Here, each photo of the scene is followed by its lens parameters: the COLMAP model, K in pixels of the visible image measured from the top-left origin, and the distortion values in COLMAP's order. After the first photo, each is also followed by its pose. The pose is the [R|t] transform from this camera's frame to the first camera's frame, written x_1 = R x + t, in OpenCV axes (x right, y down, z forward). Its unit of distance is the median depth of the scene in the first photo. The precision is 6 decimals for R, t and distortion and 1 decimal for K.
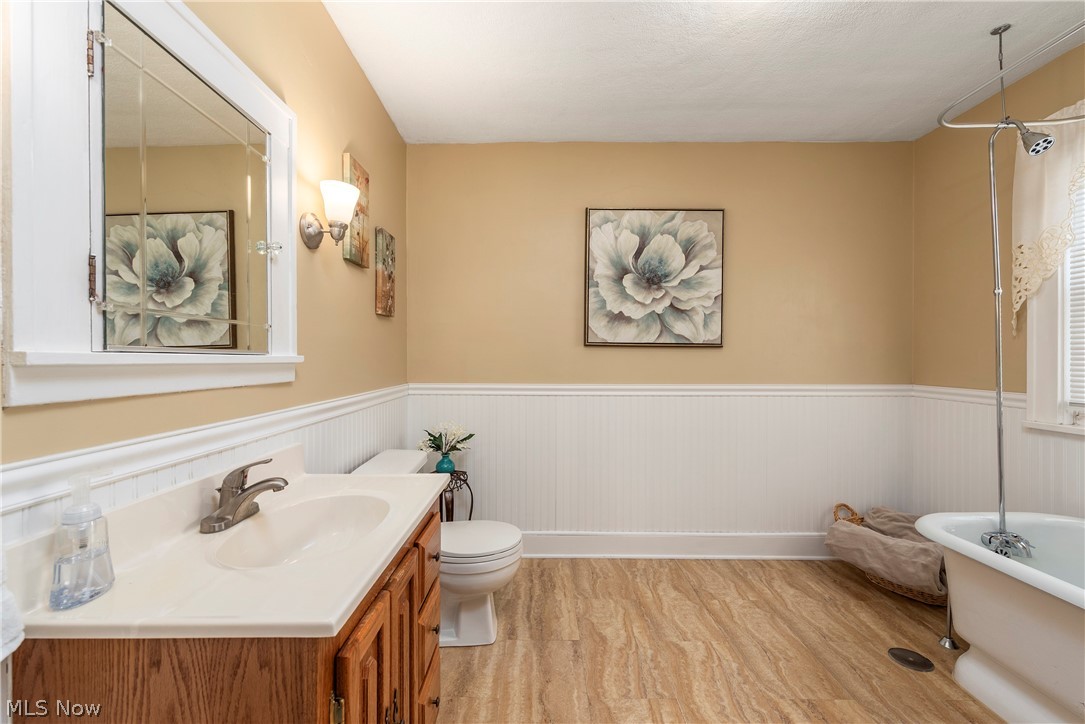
lens RADIAL K [[428.0, 0, 546.4], [0, 428.0, 357.0], [0, 0, 1]] dist [0.010417, -0.003731]
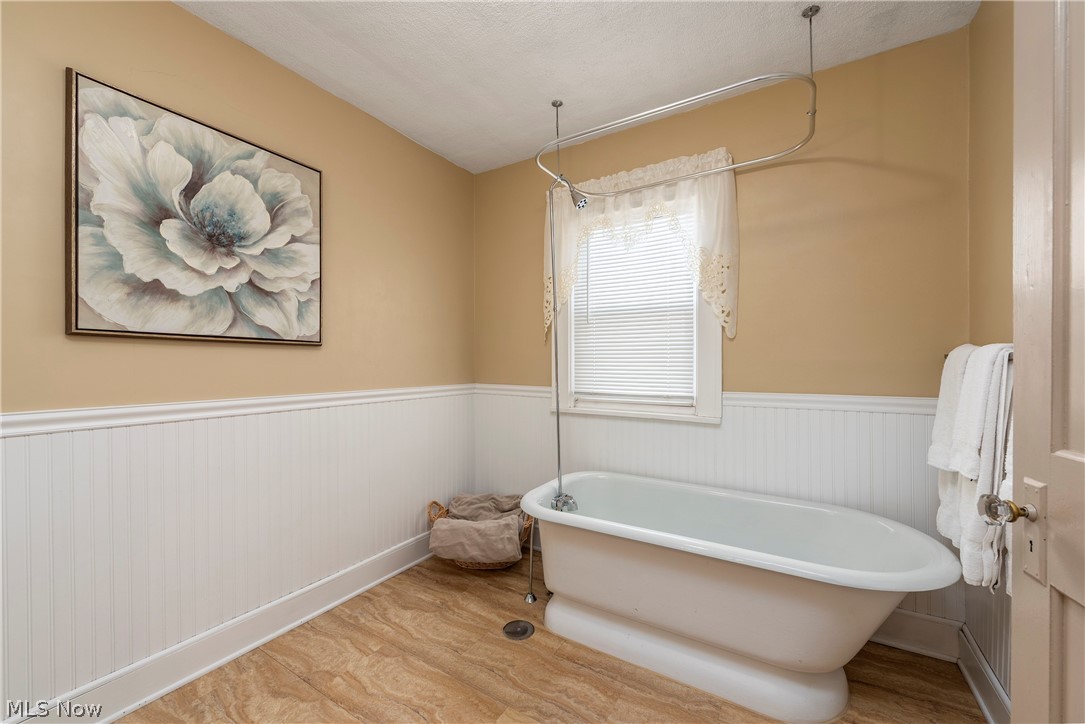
lens RADIAL K [[428.0, 0, 532.9], [0, 428.0, 366.5], [0, 0, 1]] dist [0.010417, -0.003731]
pose [[0.543299, -0.007917, 0.839502, -0.043186], [-0.005525, 0.999900, 0.013005, 0.002909], [-0.839521, -0.011704, 0.543201, 0.249513]]
